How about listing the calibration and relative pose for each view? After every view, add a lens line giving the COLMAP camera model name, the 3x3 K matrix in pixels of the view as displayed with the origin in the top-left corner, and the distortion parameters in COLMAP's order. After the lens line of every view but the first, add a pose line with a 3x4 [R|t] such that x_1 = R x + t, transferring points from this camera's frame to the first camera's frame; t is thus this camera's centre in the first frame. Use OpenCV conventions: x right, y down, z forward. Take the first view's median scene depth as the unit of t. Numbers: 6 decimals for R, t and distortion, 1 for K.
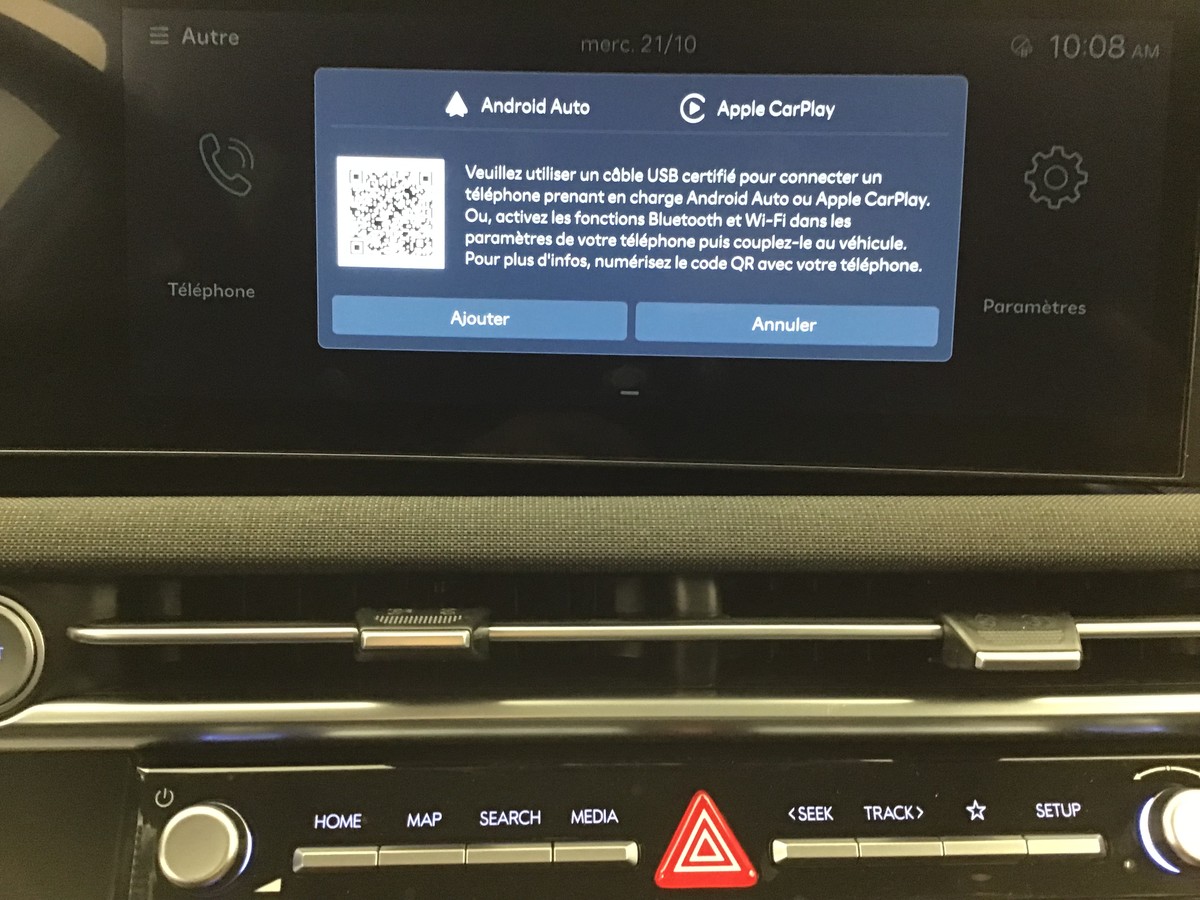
lens RADIAL K [[1081.5, 0, 604.9], [0, 1081.5, 449.9], [0, 0, 1]] dist [0.100857, -0.242420]
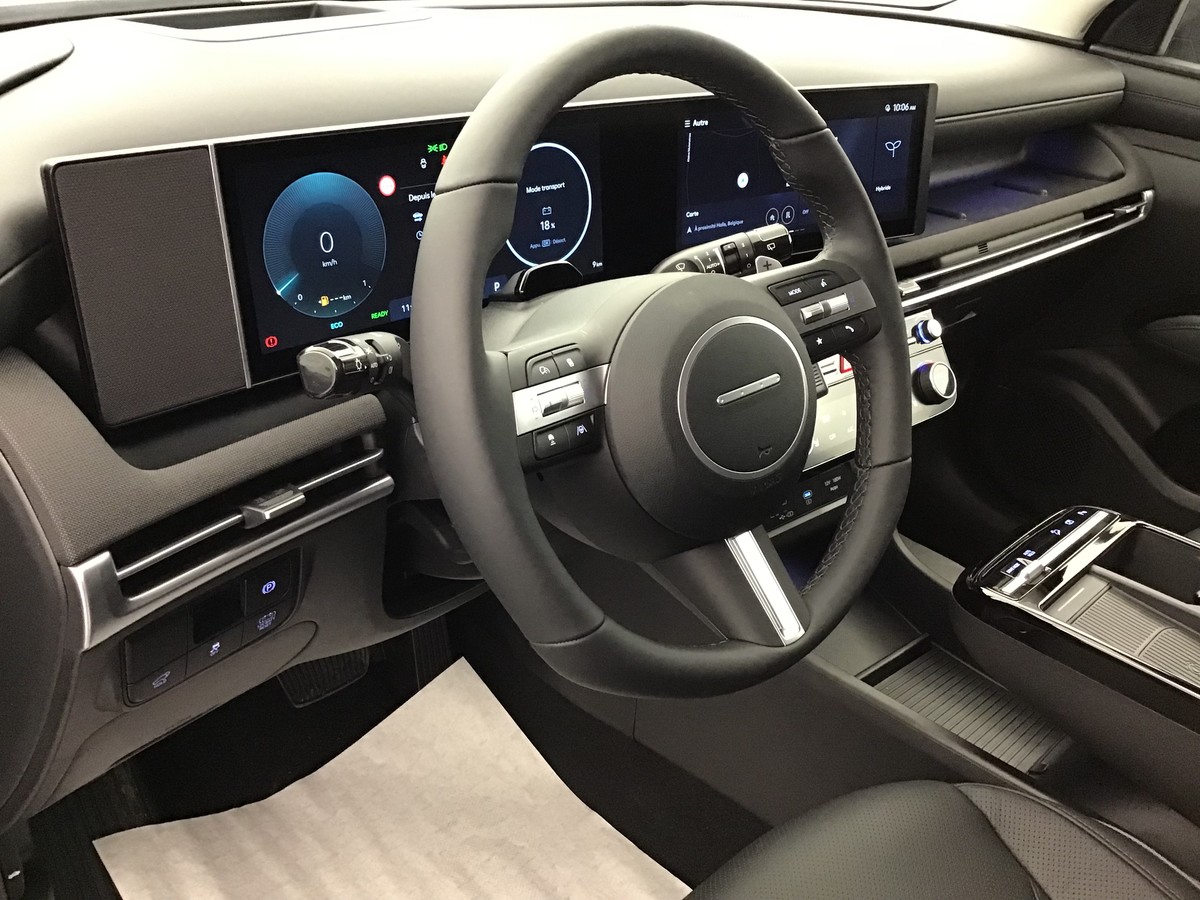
lens RADIAL K [[1089.1, 0, 600.0], [0, 1089.1, 450.0], [0, 0, 1]] dist [0.133758, -0.302862]
pose [[0.771899, -0.250880, 0.584150, -2.653503], [0.094514, 0.953918, 0.284795, -0.444562], [-0.628680, -0.164623, 0.760040, -1.233214]]
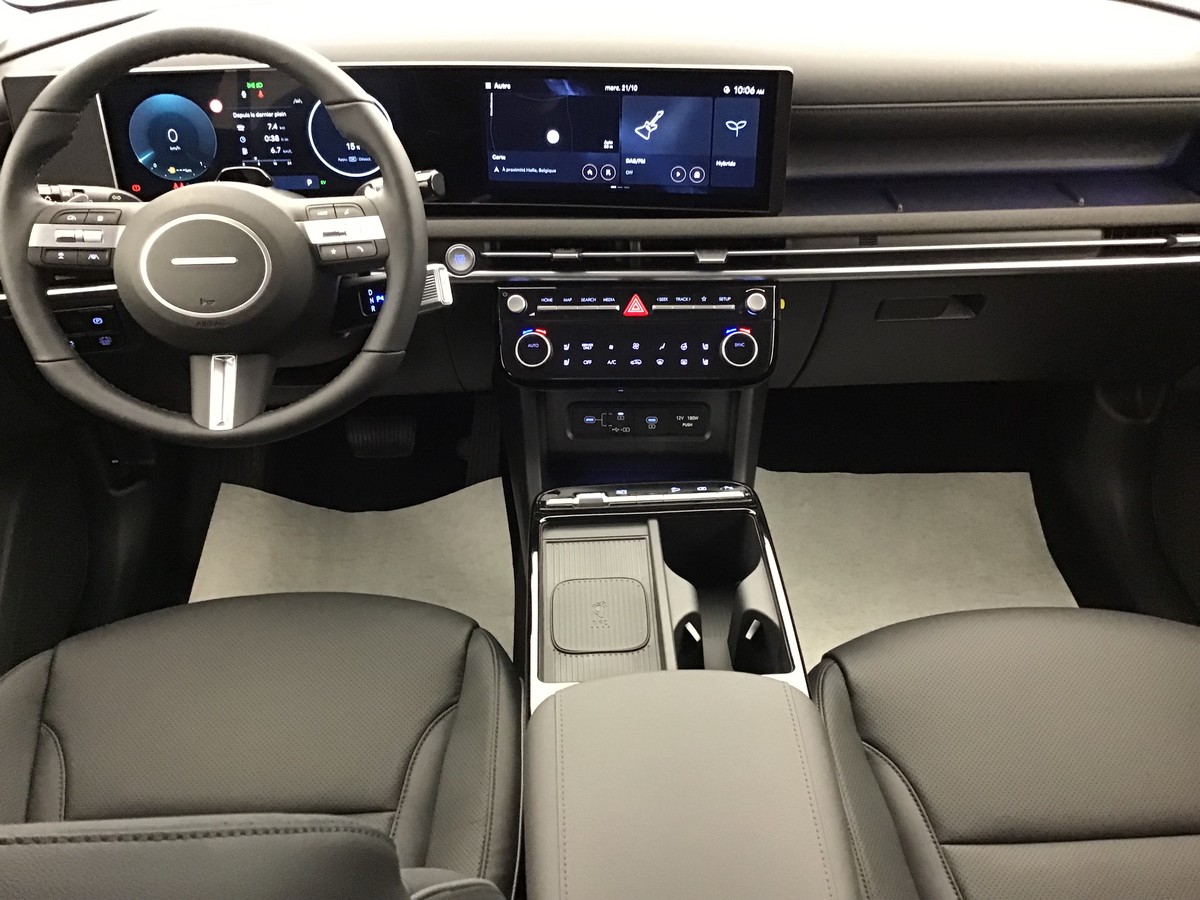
lens RADIAL K [[1089.1, 0, 600.0], [0, 1089.1, 450.0], [0, 0, 1]] dist [0.133758, -0.302862]
pose [[0.997145, 0.014850, -0.074034, 0.268668], [0.010463, 0.943838, 0.330243, -0.484215], [0.074780, -0.330075, 0.940988, -3.044450]]
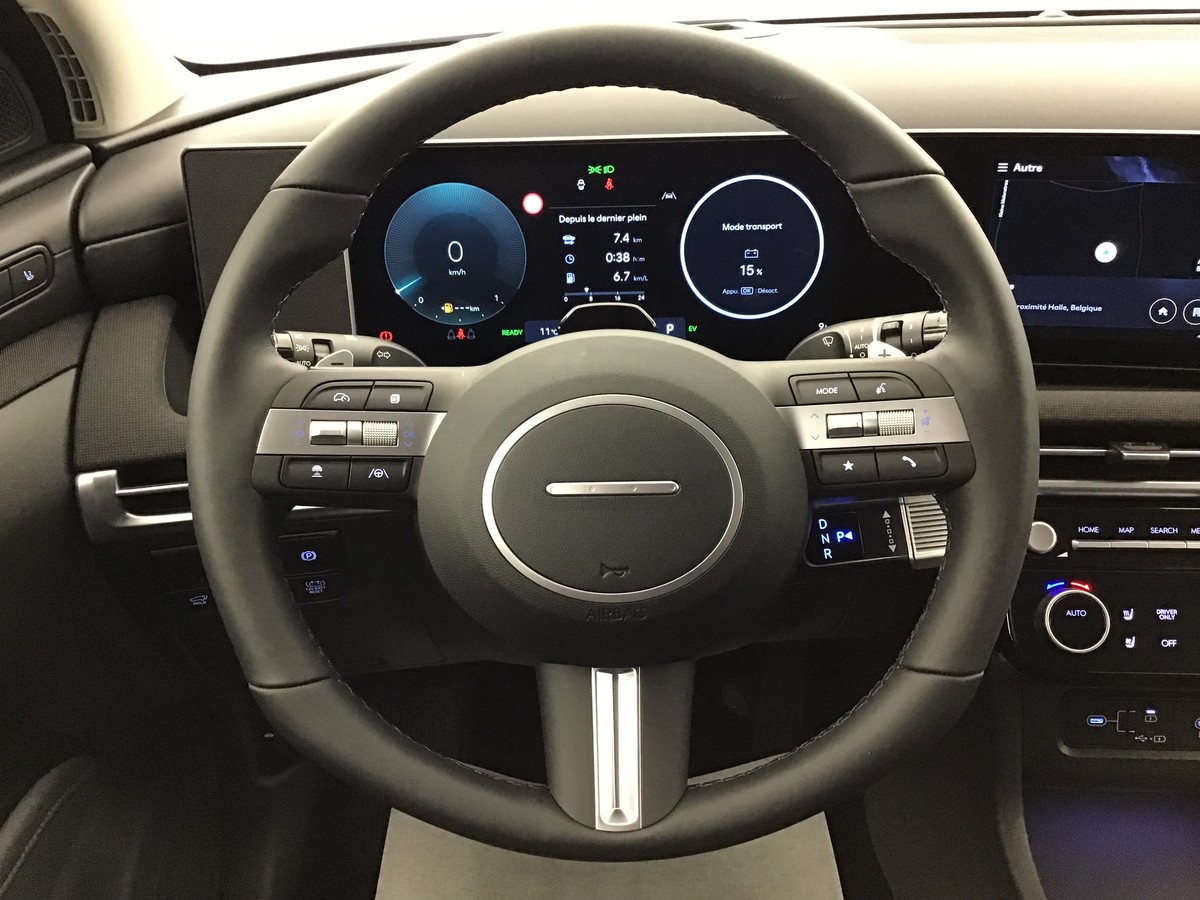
lens RADIAL K [[1089.1, 0, 600.0], [0, 1089.1, 450.0], [0, 0, 1]] dist [0.133758, -0.302862]
pose [[0.993853, 0.016943, -0.109401, -1.021150], [0.006553, 0.977481, 0.210921, -0.330550], [0.110511, -0.210341, 0.971362, -1.369182]]
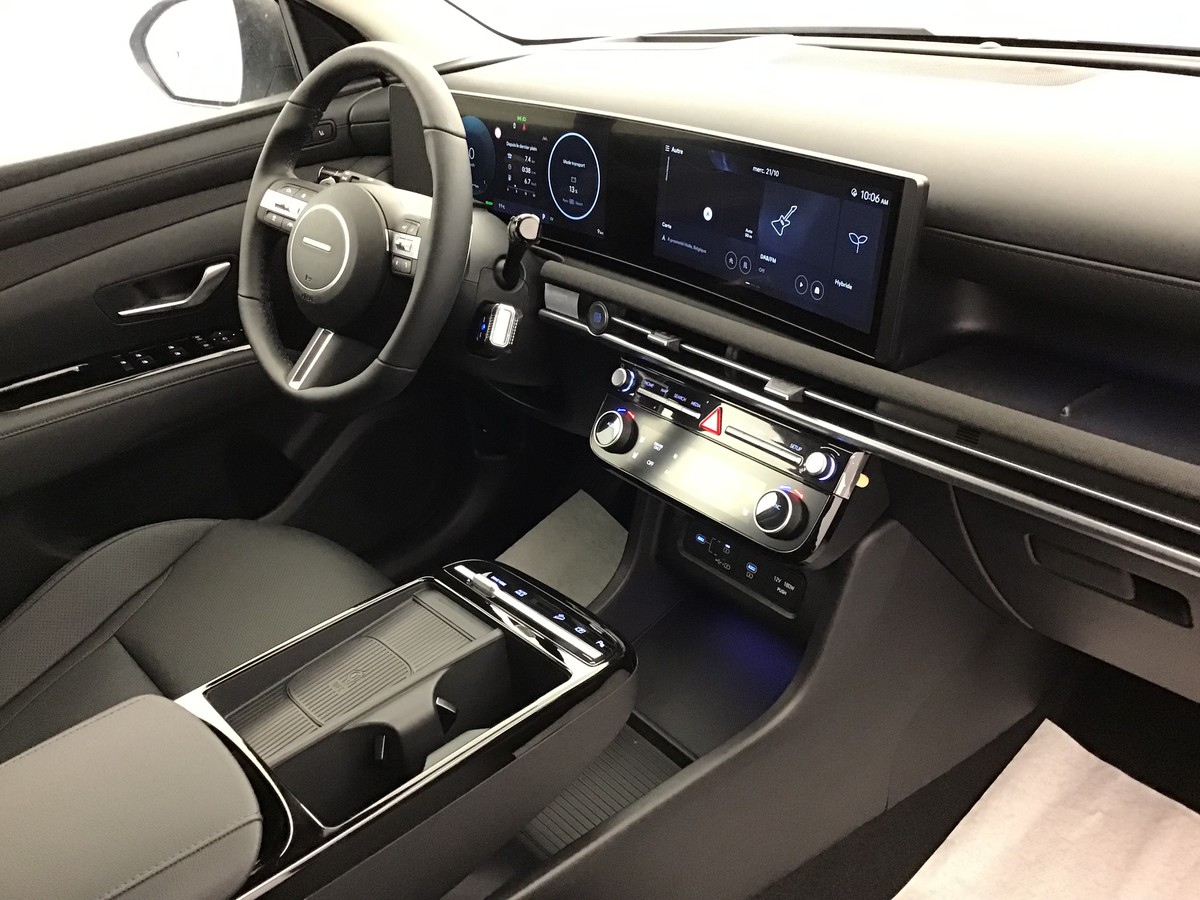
lens RADIAL K [[1089.1, 0, 600.0], [0, 1089.1, 450.0], [0, 0, 1]] dist [0.133758, -0.302862]
pose [[0.583496, 0.325925, -0.743844, 2.473833], [-0.129961, 0.941604, 0.310630, -0.577088], [0.801650, -0.084581, 0.591780, -1.339047]]
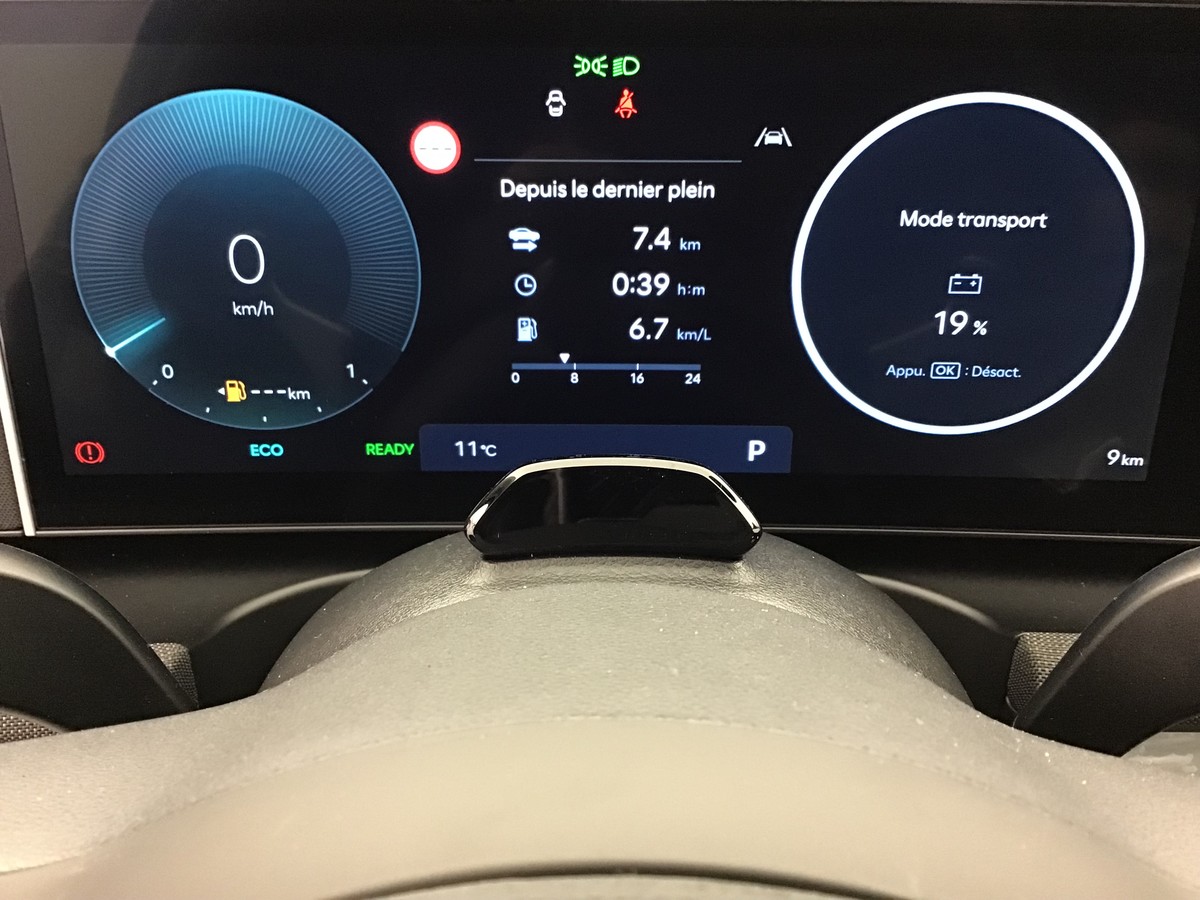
lens RADIAL K [[1089.1, 0, 600.0], [0, 1089.1, 450.0], [0, 0, 1]] dist [0.133758, -0.302862]
pose [[0.993872, 0.047148, -0.099973, -1.182980], [-0.020304, 0.966947, 0.254167, -0.344278], [0.108652, -0.250580, 0.961979, 0.058210]]
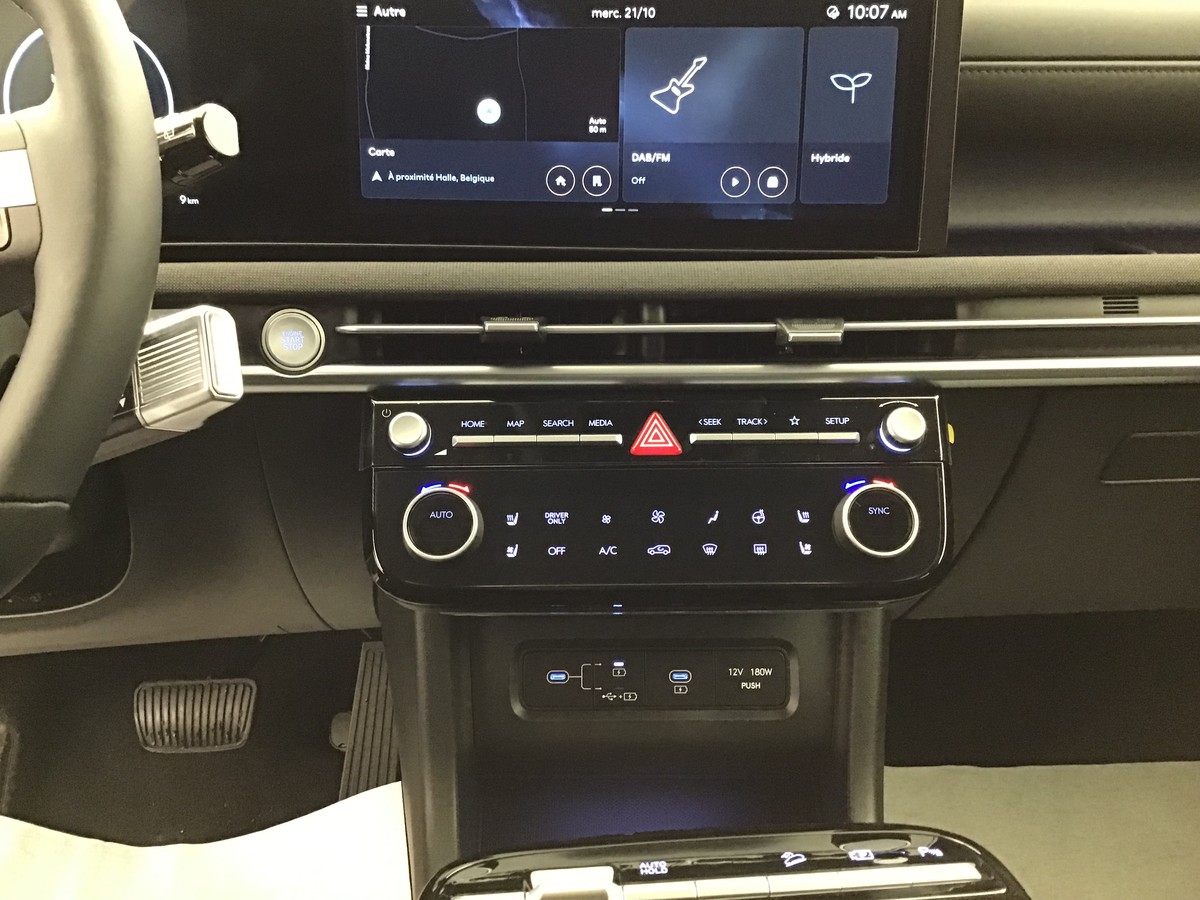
lens RADIAL K [[1081.5, 0, 604.9], [0, 1081.5, 449.9], [0, 0, 1]] dist [0.100857, -0.242420]
pose [[0.999716, -0.002772, -0.023662, 0.044997], [0.005089, 0.995134, 0.098402, 0.191318], [0.023274, -0.098495, 0.994865, -0.972647]]
